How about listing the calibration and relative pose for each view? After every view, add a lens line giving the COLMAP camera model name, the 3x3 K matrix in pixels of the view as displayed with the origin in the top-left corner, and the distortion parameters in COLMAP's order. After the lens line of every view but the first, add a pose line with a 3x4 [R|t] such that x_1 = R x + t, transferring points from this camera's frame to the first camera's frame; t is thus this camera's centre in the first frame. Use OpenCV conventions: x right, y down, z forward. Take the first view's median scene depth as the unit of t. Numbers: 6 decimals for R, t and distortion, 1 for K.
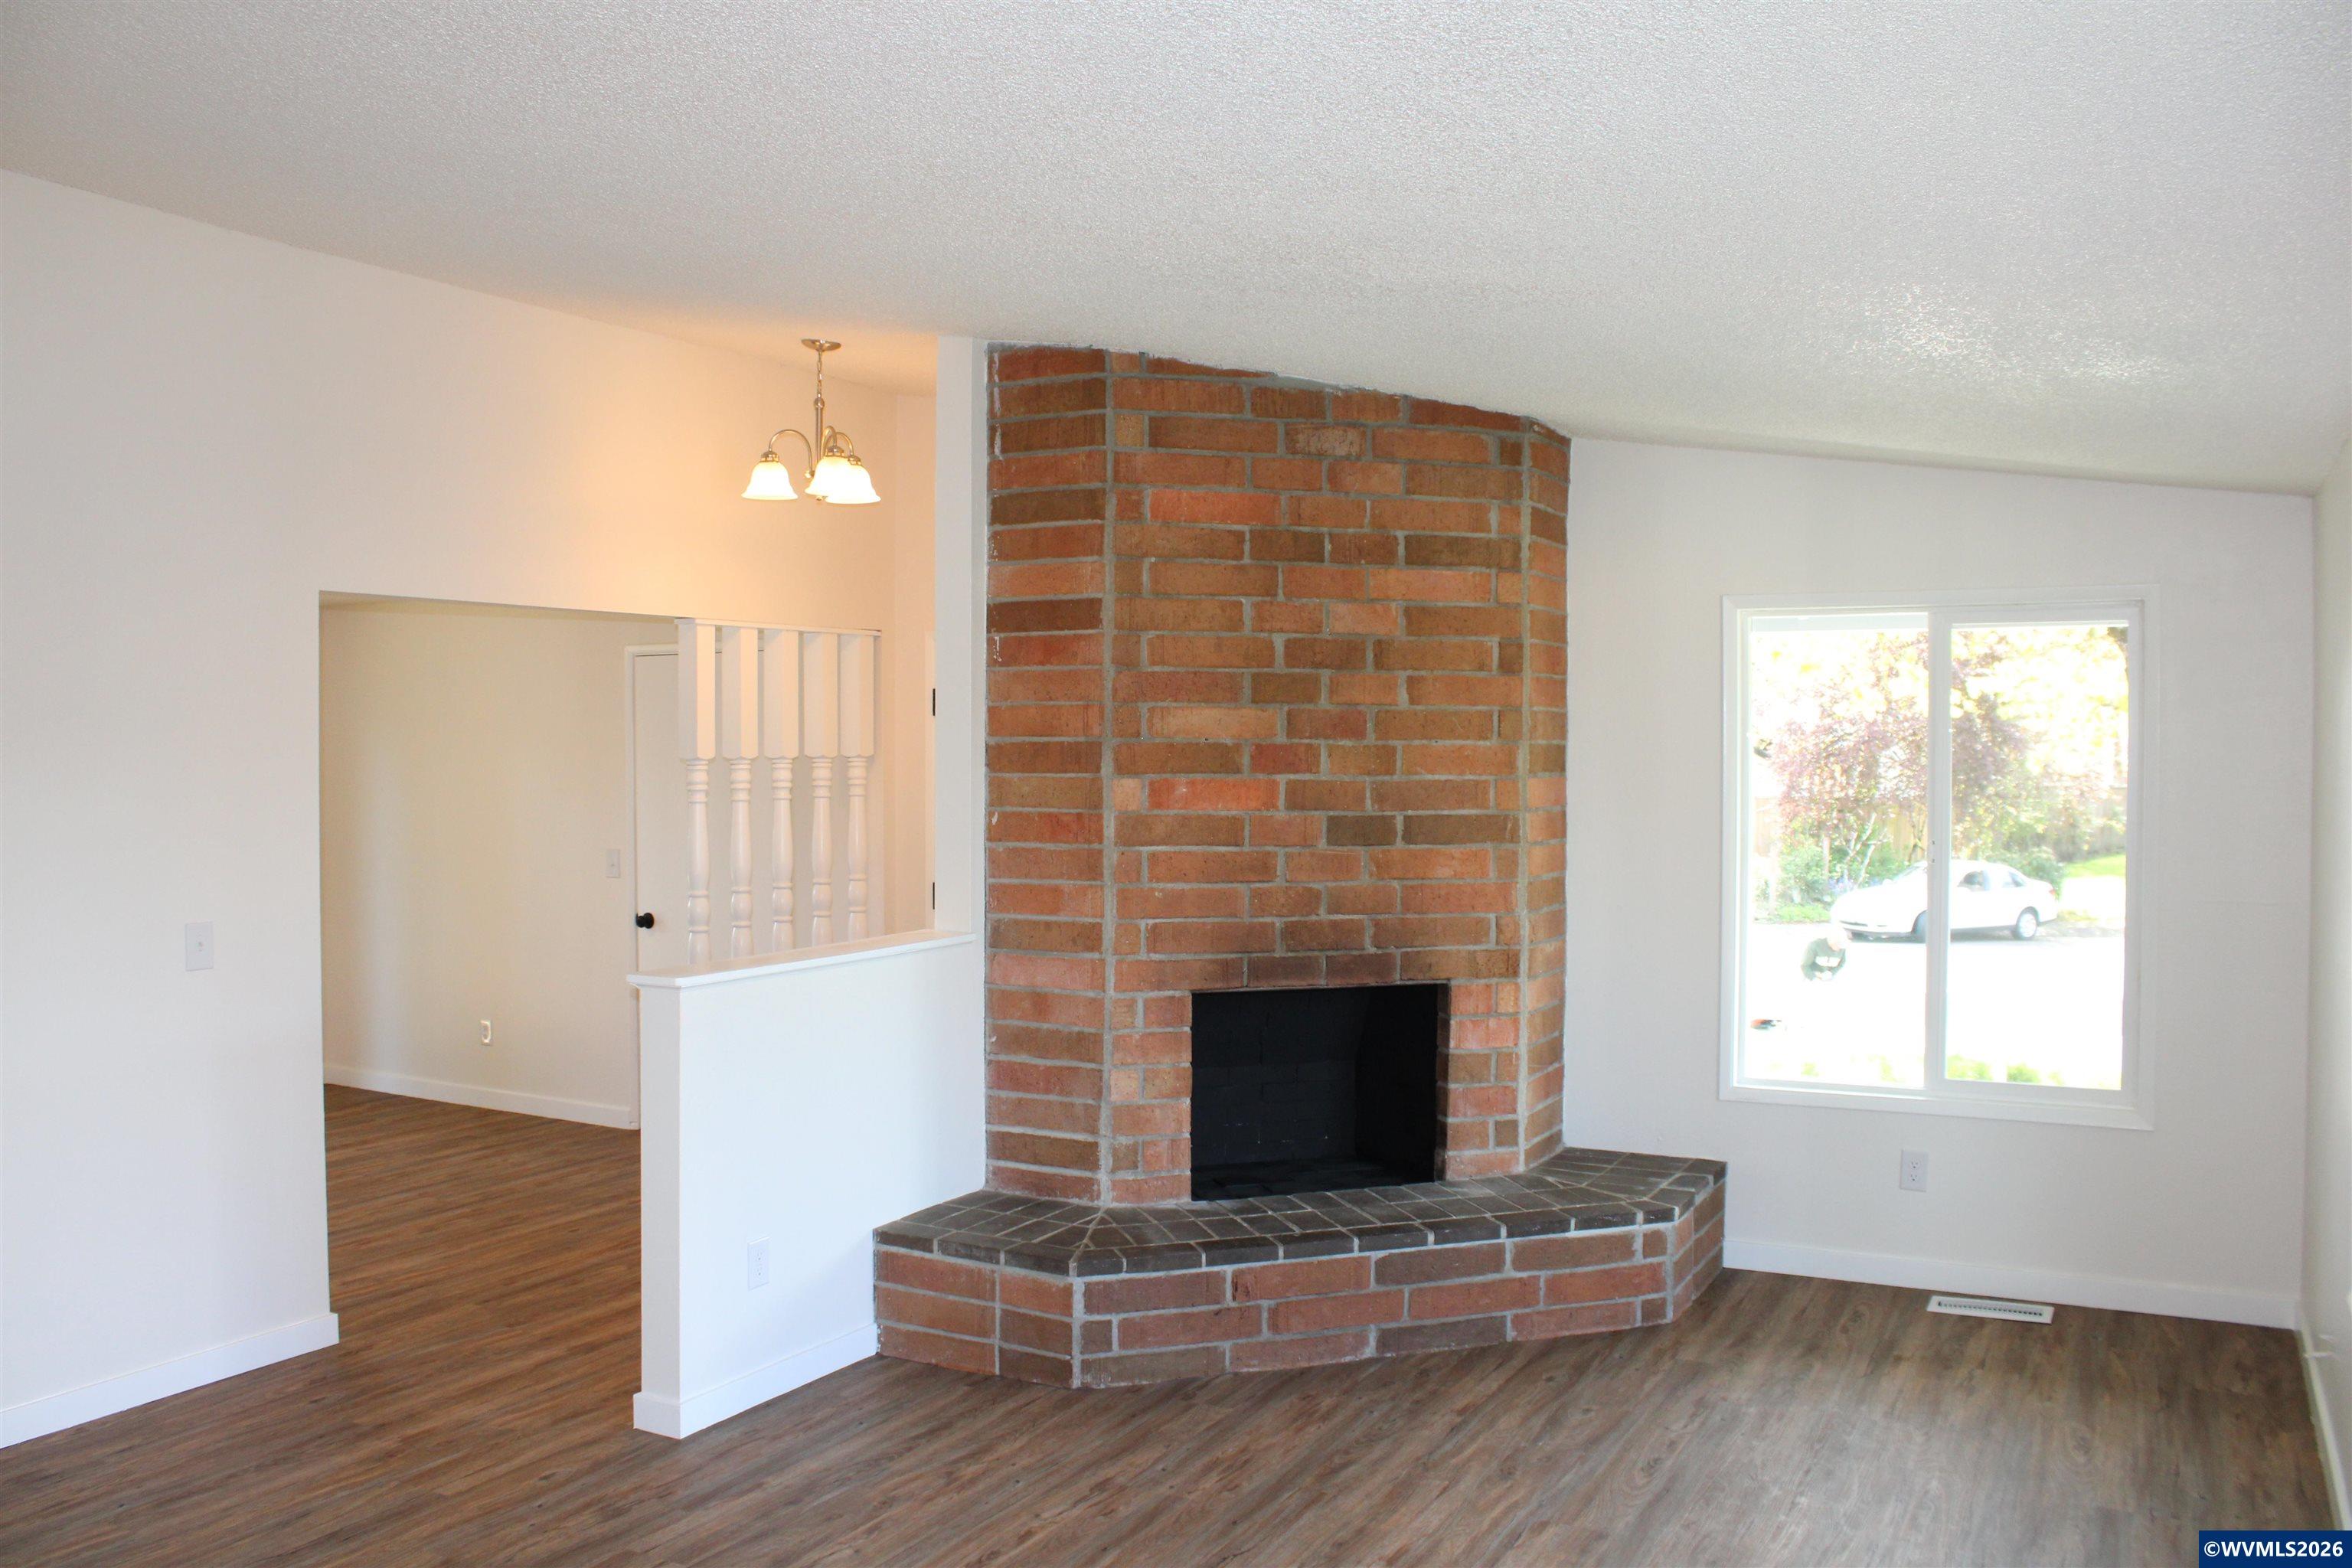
lens RADIAL K [[1987.1, 0, 1173.2], [0, 1987.1, 785.1], [0, 0, 1]] dist [-0.139719, 0.092536]
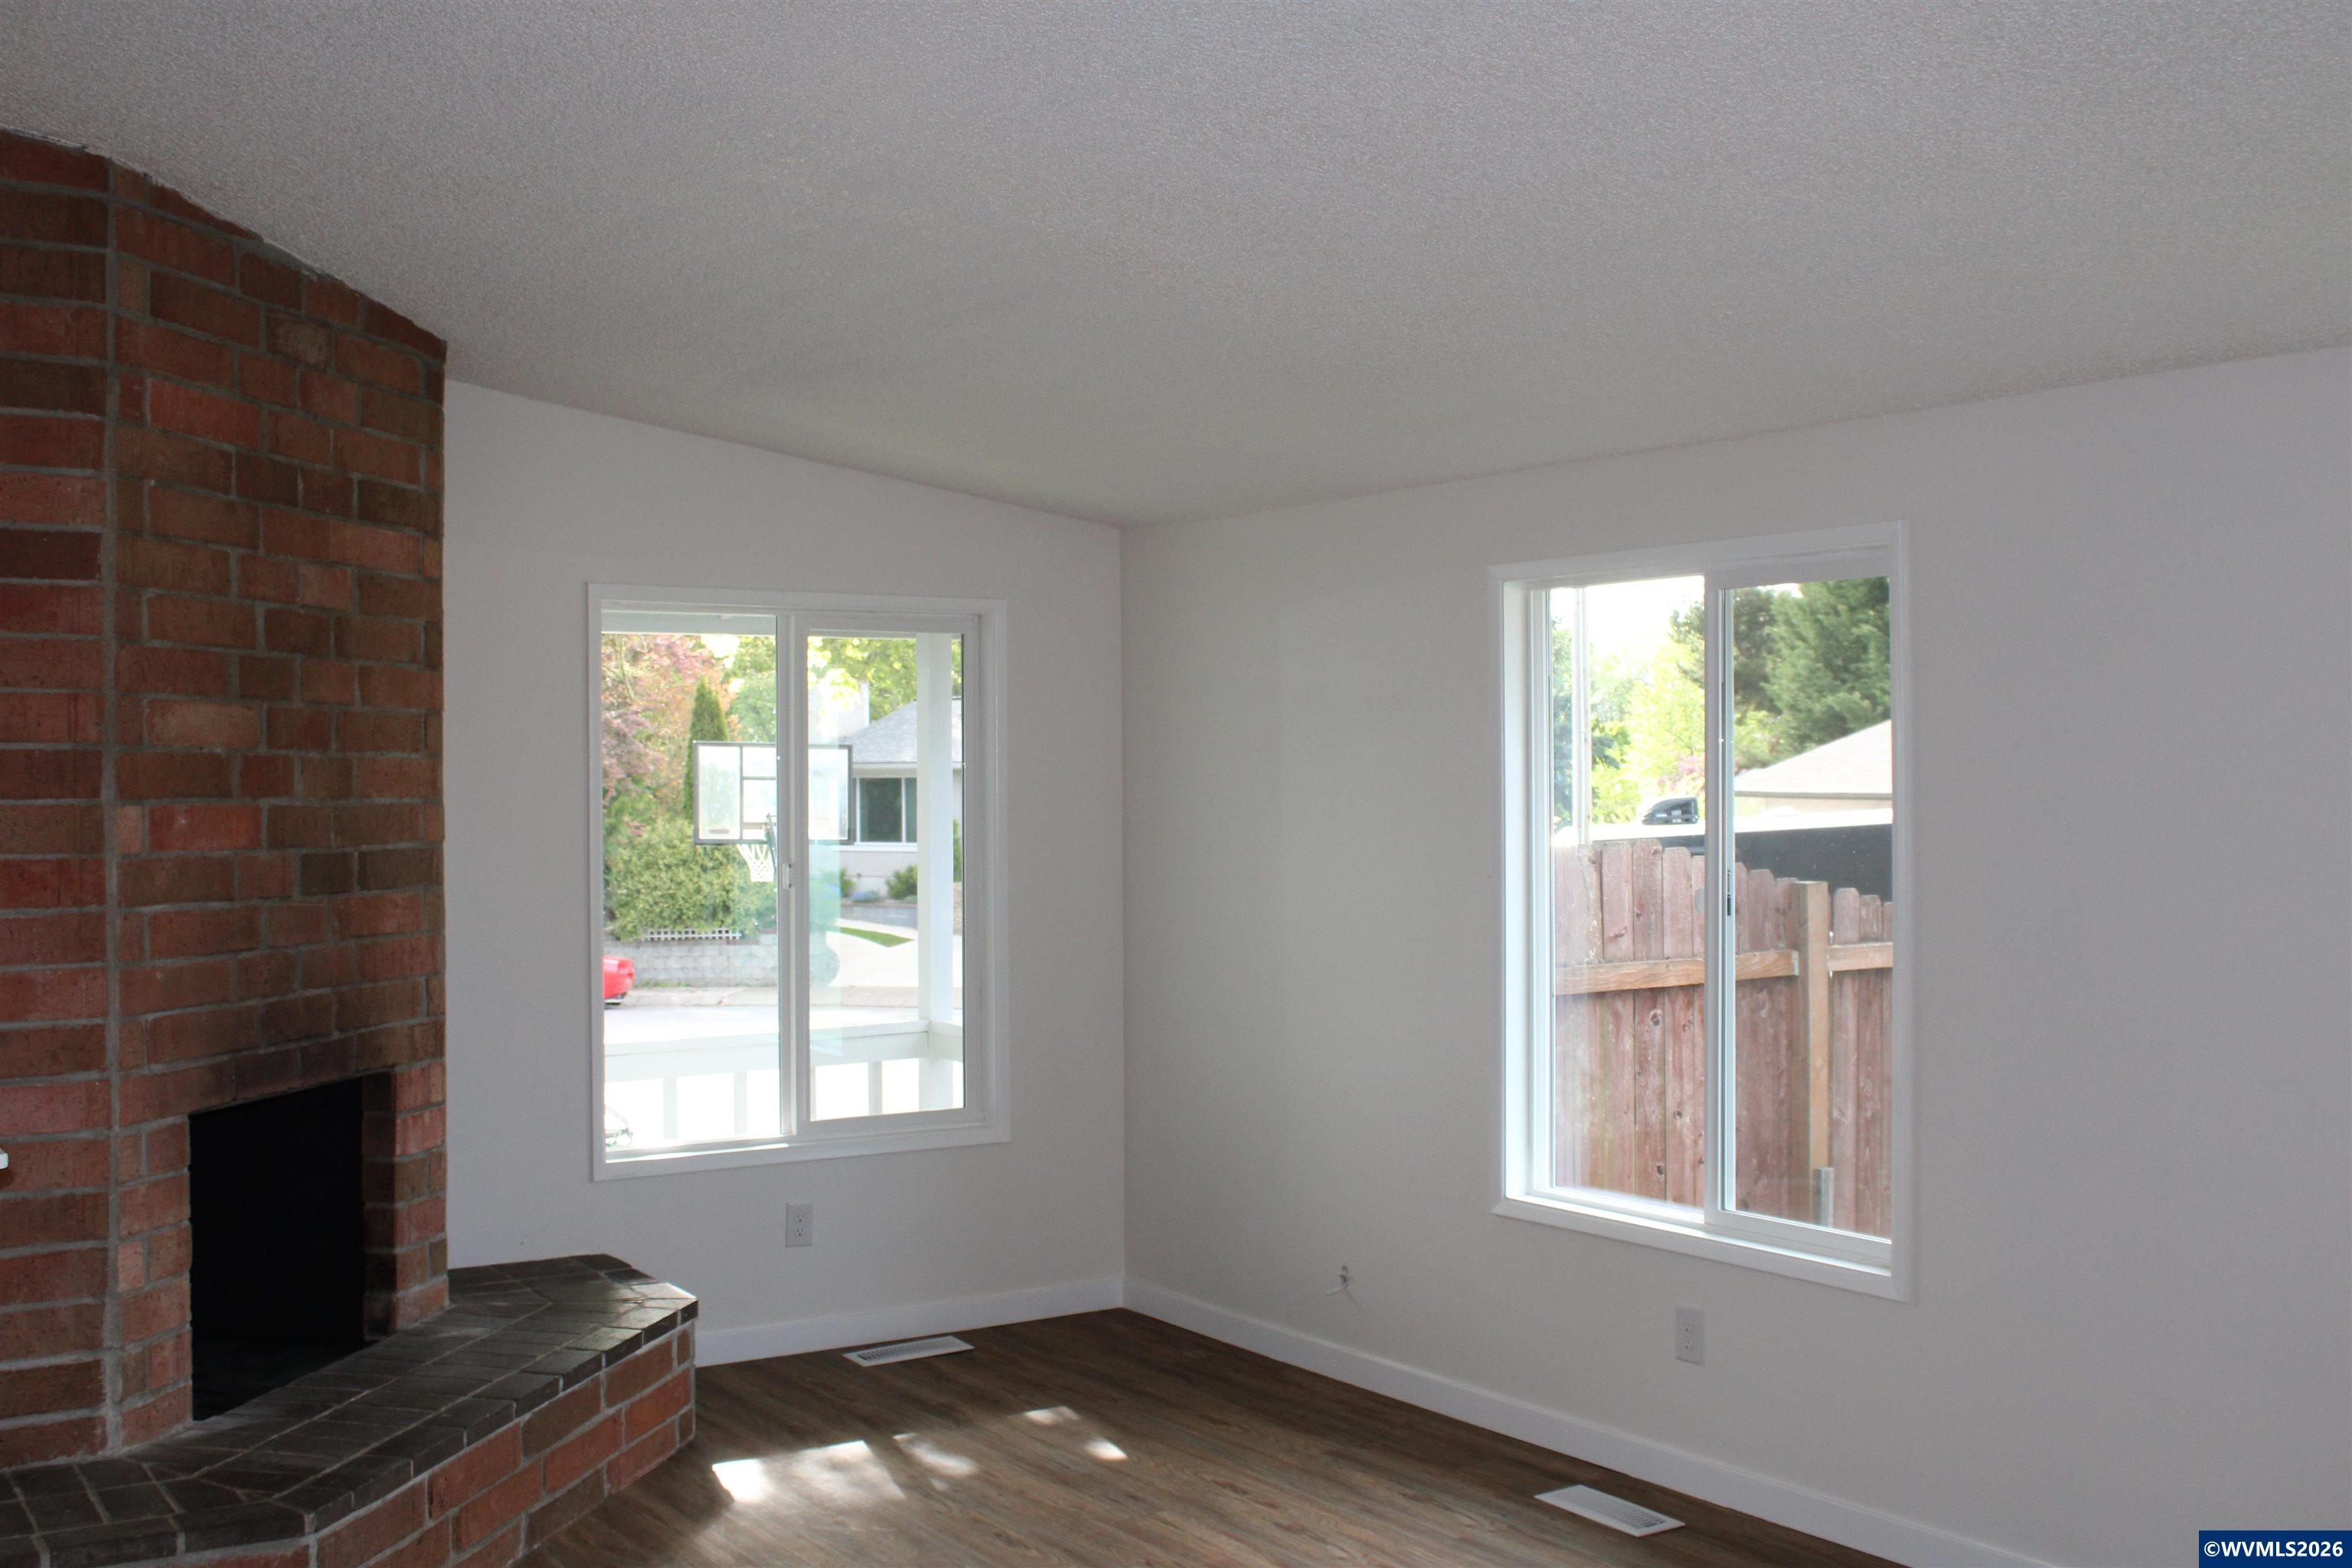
lens RADIAL K [[2510.2, 0, 1176.8], [0, 2510.2, 780.3], [0, 0, 1]] dist [-0.007089, 0.000000]
pose [[0.474180, -0.002423, 0.880424, -0.597355], [0.017529, 0.999824, -0.006690, -0.000076], [-0.880253, 0.018605, 0.474139, 0.285807]]
